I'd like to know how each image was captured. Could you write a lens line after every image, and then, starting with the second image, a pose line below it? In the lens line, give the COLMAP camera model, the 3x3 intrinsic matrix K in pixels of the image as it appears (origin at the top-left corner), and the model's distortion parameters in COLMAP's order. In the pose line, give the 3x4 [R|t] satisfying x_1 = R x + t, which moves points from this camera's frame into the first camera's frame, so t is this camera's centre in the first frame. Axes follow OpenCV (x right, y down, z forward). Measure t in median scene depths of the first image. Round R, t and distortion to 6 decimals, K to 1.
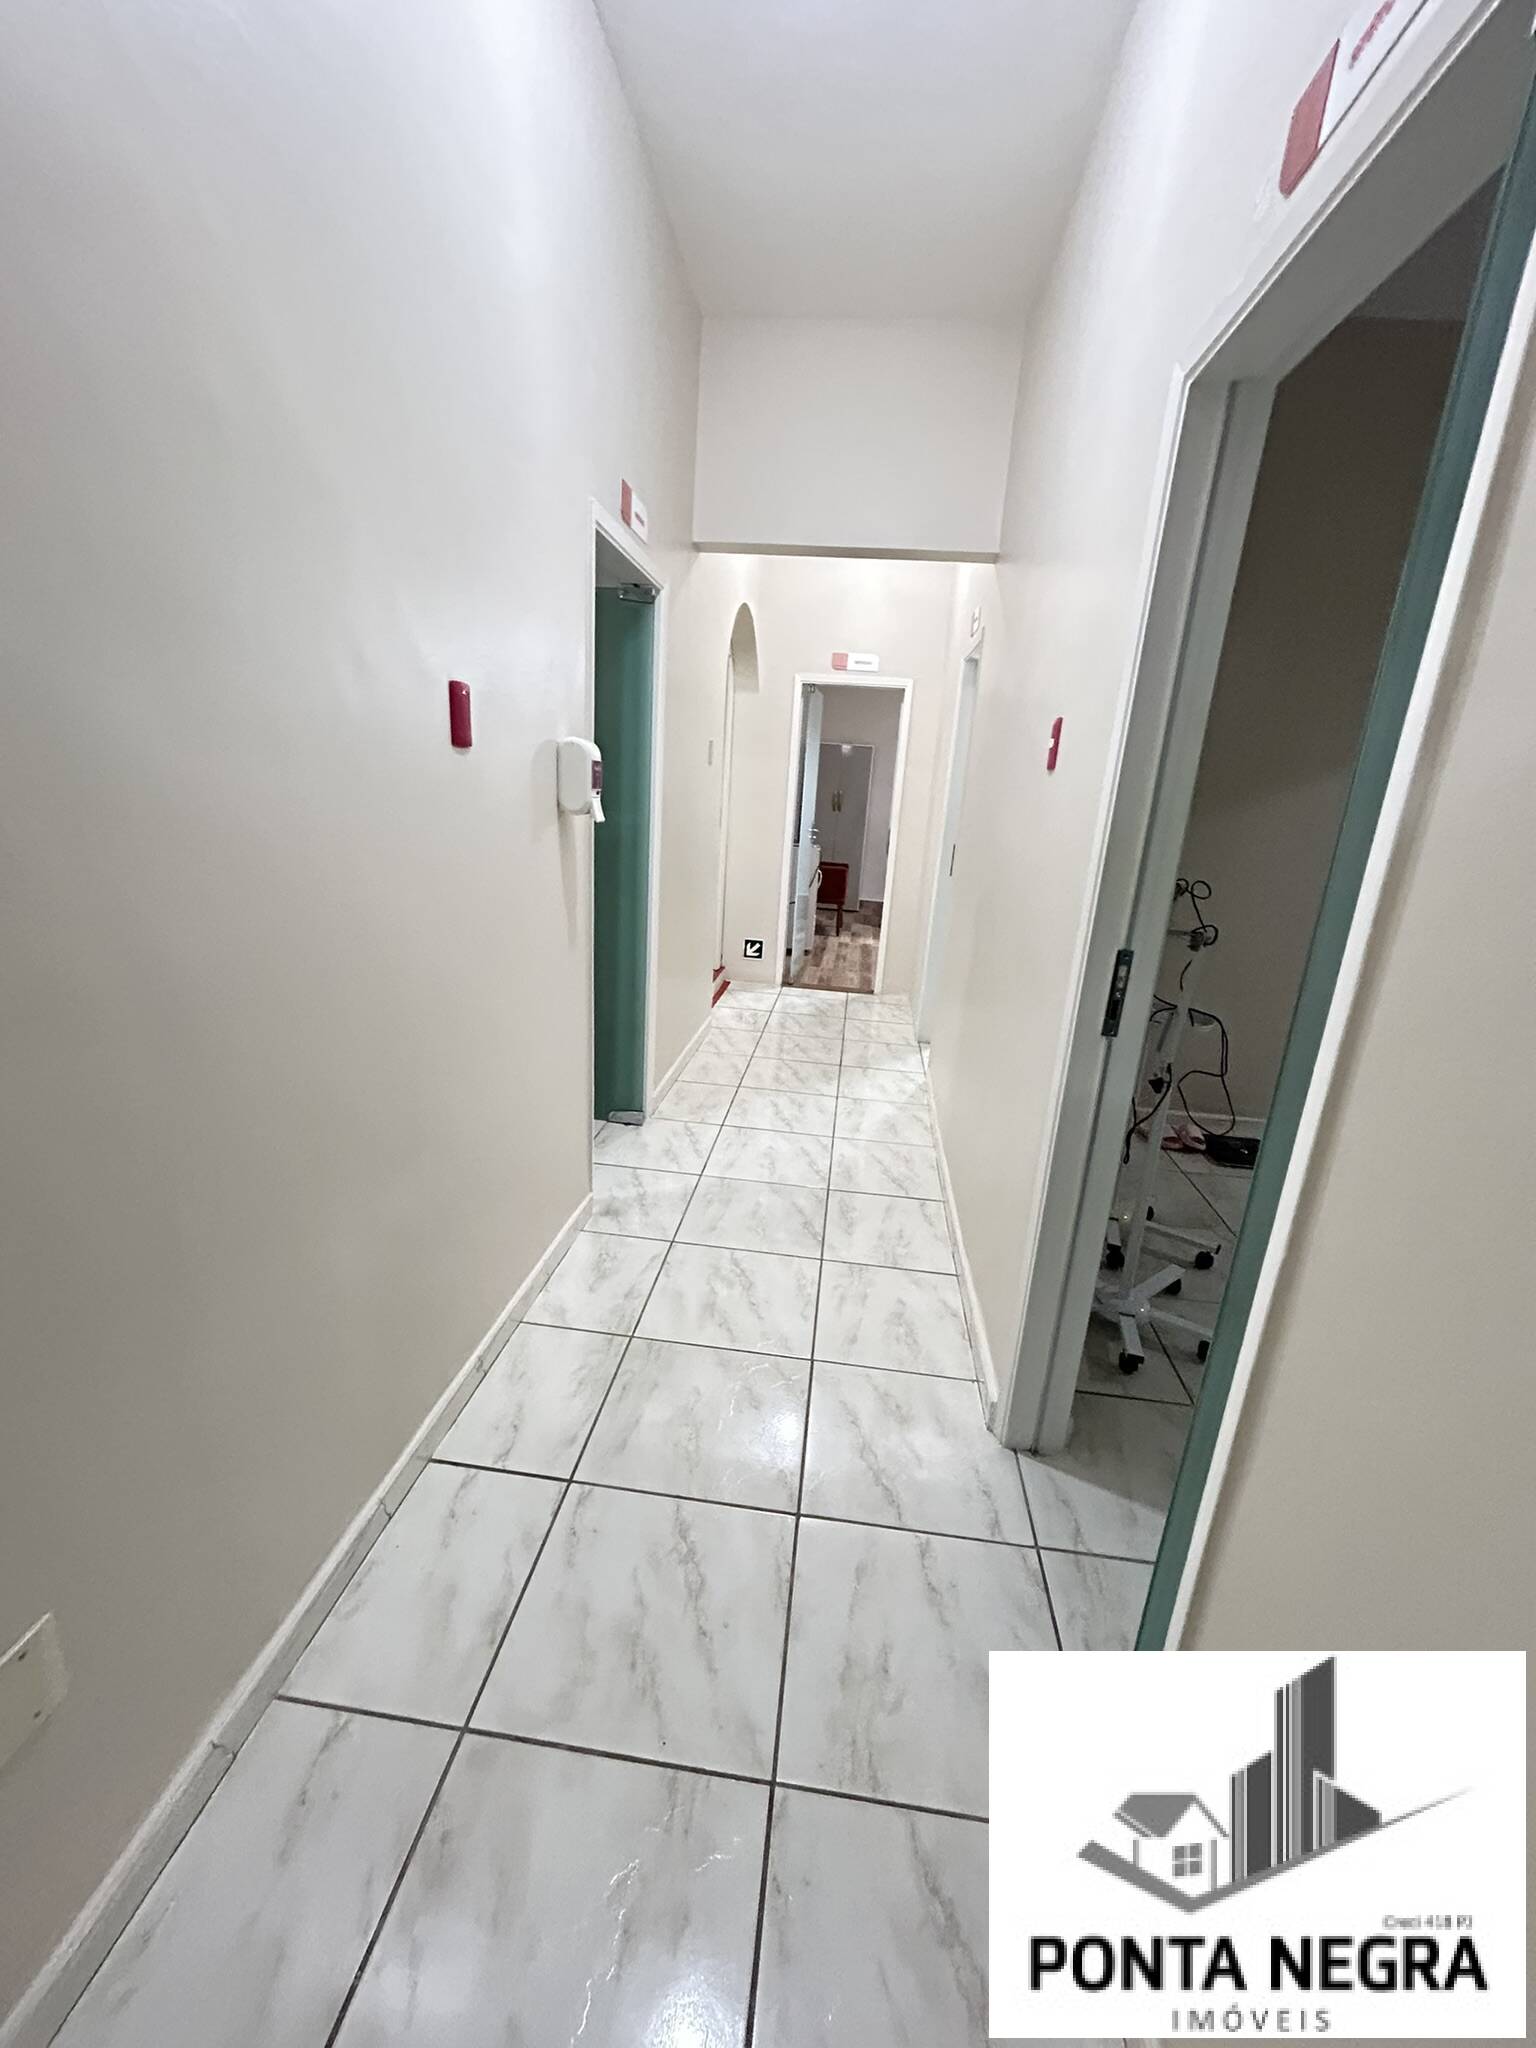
lens RADIAL K [[829.7, 0, 769.1], [0, 829.7, 1027.2], [0, 0, 1]] dist [-0.001285, 0.003236]
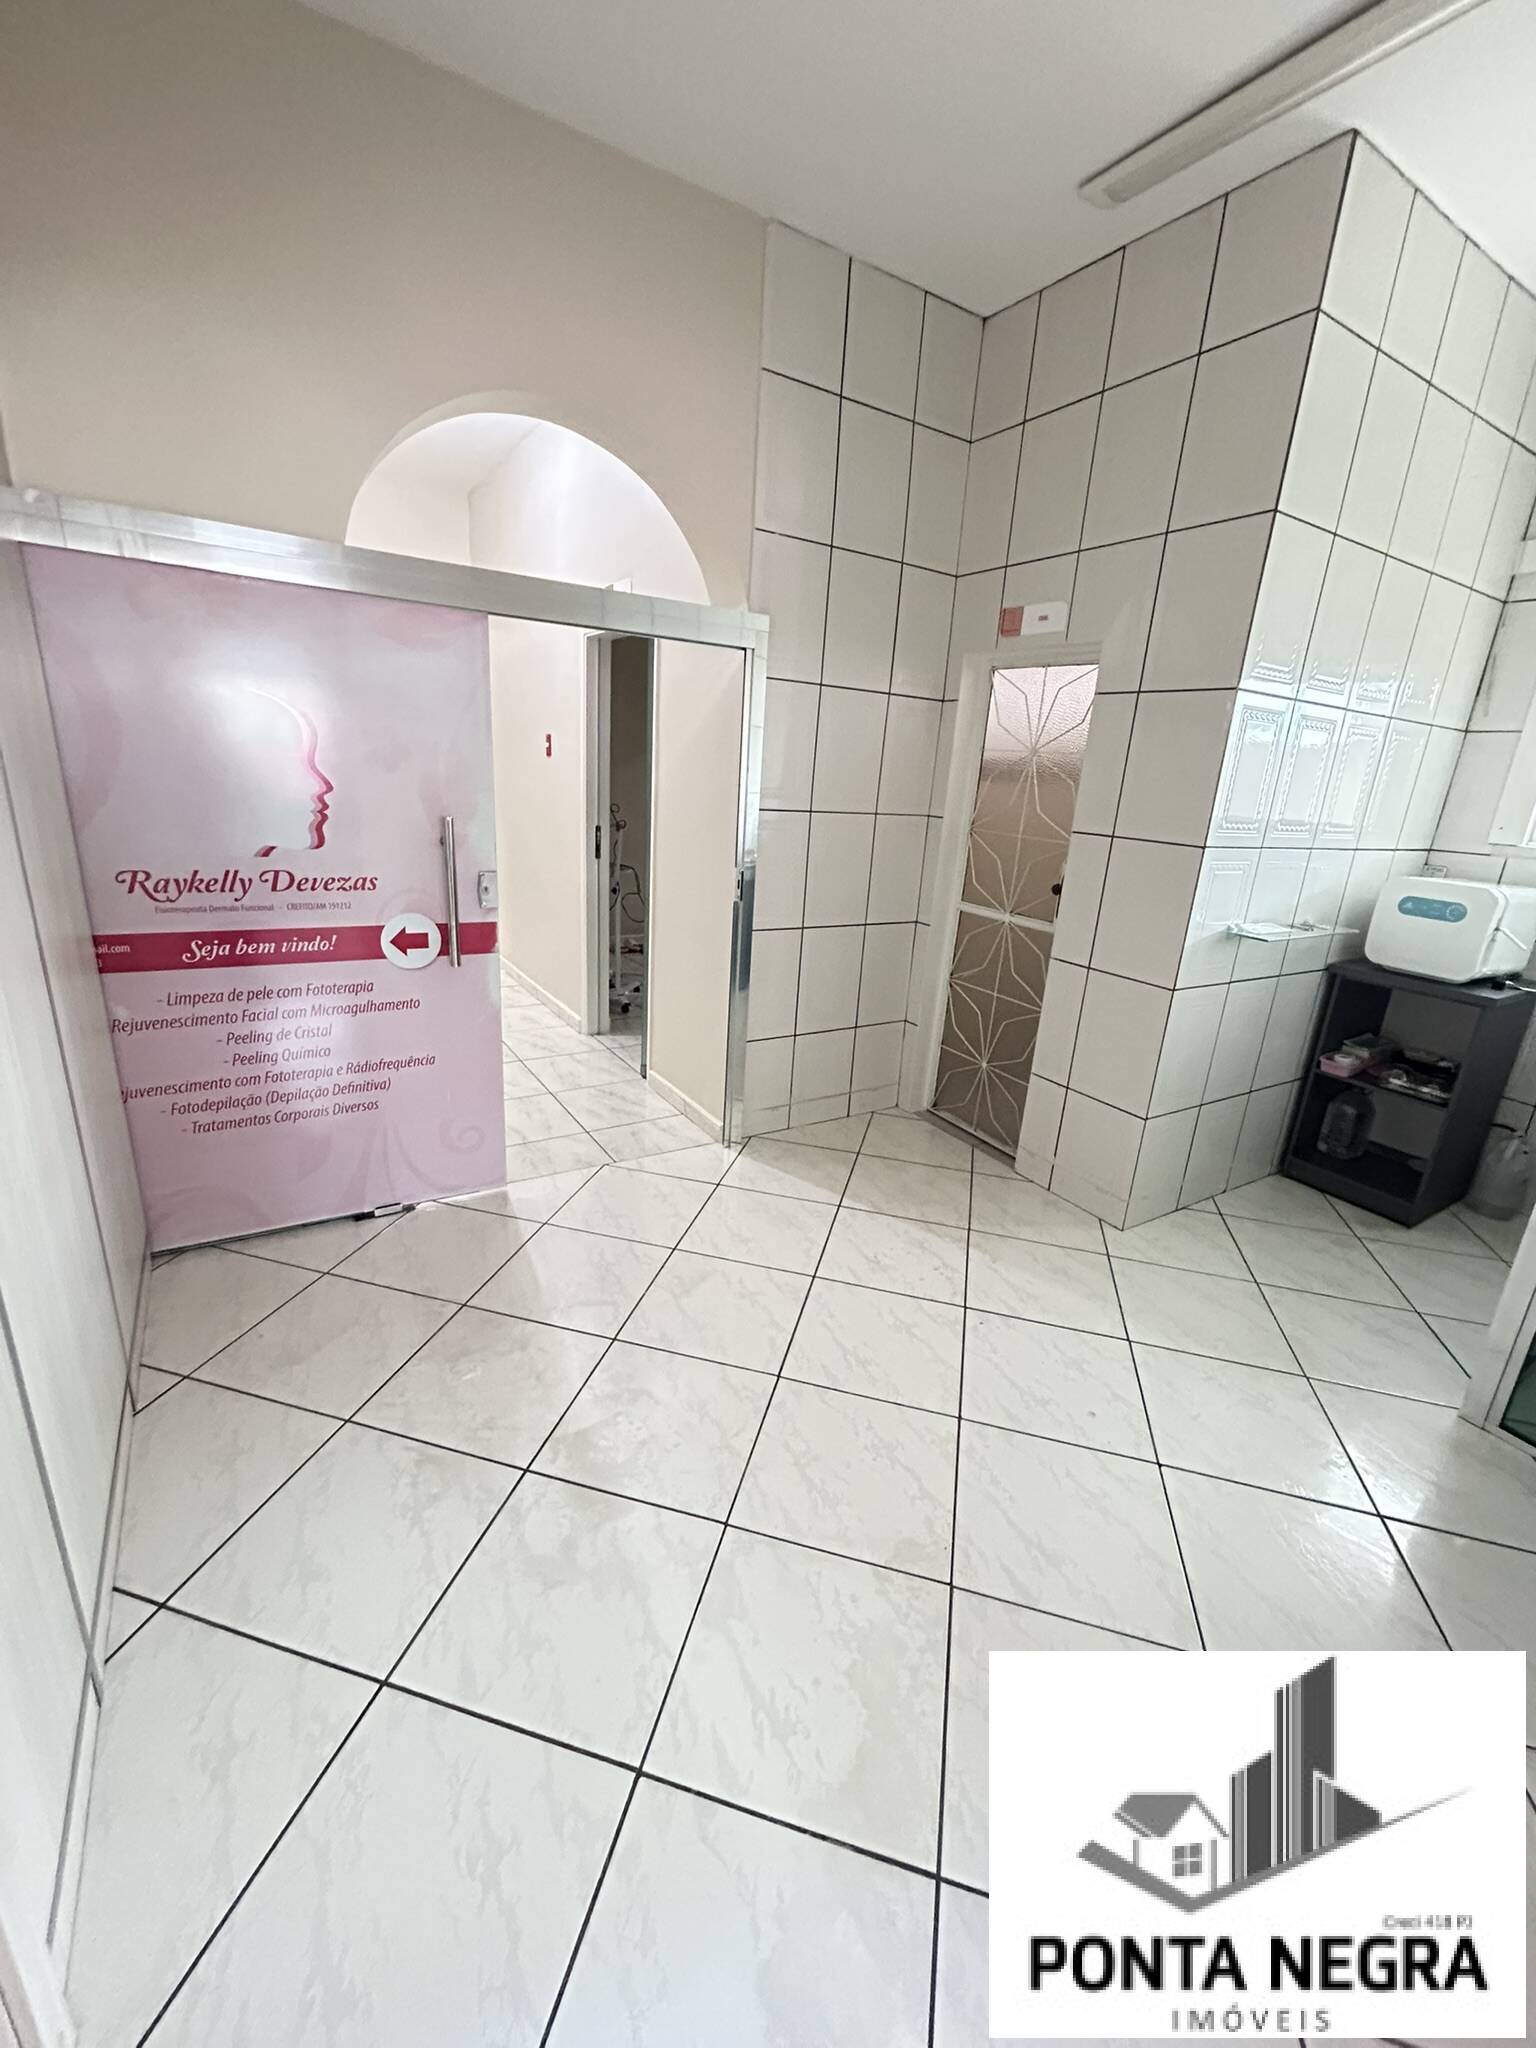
lens RADIAL K [[829.7, 0, 769.1], [0, 829.7, 1027.2], [0, 0, 1]] dist [-0.001285, 0.003236]
pose [[0.785131, -0.197781, 0.586900, -0.689833], [0.161975, 0.980229, 0.113646, 0.268088], [-0.597774, 0.005837, 0.801644, -1.223393]]
